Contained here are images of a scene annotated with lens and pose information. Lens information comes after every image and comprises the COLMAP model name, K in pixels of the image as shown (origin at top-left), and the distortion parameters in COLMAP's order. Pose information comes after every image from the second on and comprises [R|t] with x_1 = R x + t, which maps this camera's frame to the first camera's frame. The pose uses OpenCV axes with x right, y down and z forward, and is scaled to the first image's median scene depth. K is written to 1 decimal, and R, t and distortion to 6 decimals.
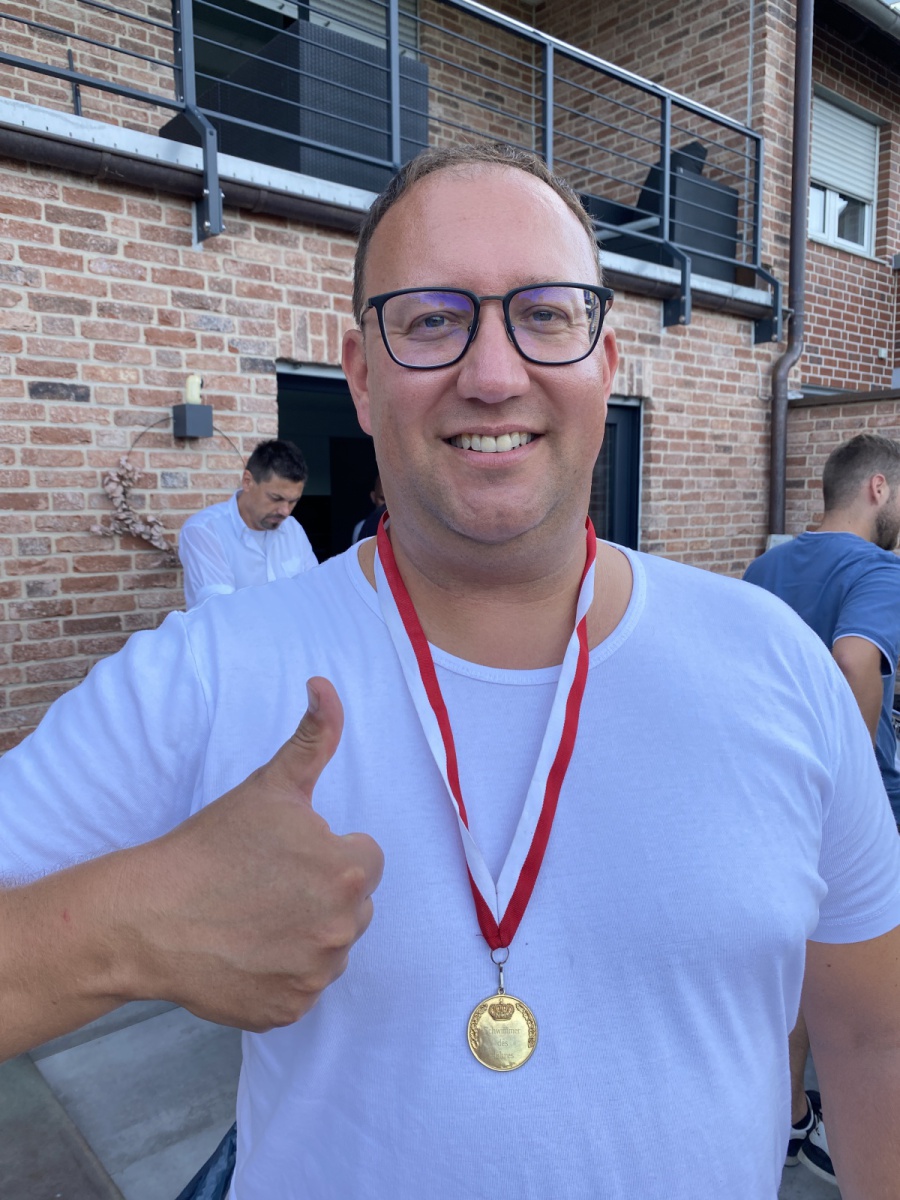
lens RADIAL K [[932.2, 0, 450.0], [0, 932.2, 600.0], [0, 0, 1]] dist [0.002836, -0.003299]
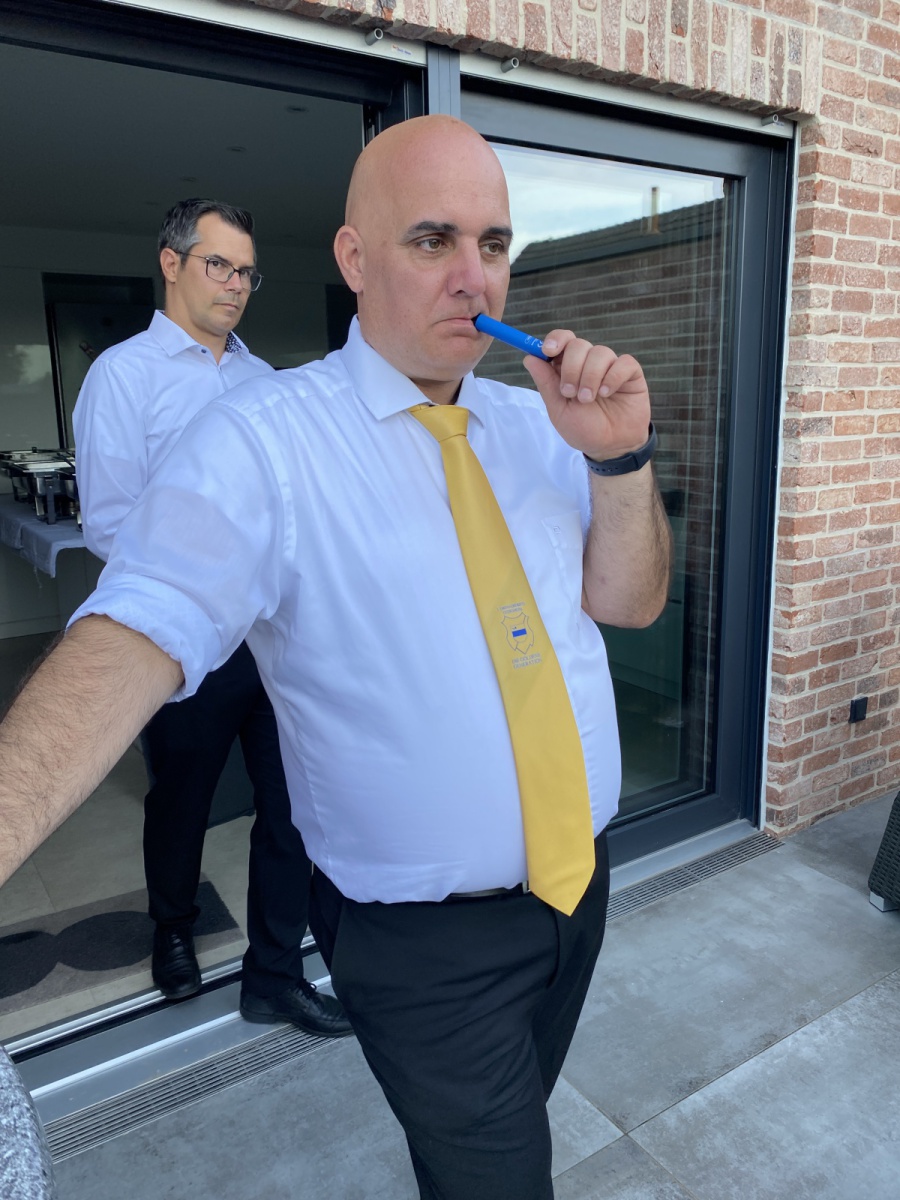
lens RADIAL K [[932.2, 0, 450.0], [0, 932.2, 600.0], [0, 0, 1]] dist [0.002836, -0.003299]
pose [[0.993235, 0.007949, -0.115848, 0.080768], [0.004446, 0.994319, 0.106346, -0.016558], [0.116035, -0.106141, 0.987558, 0.456690]]
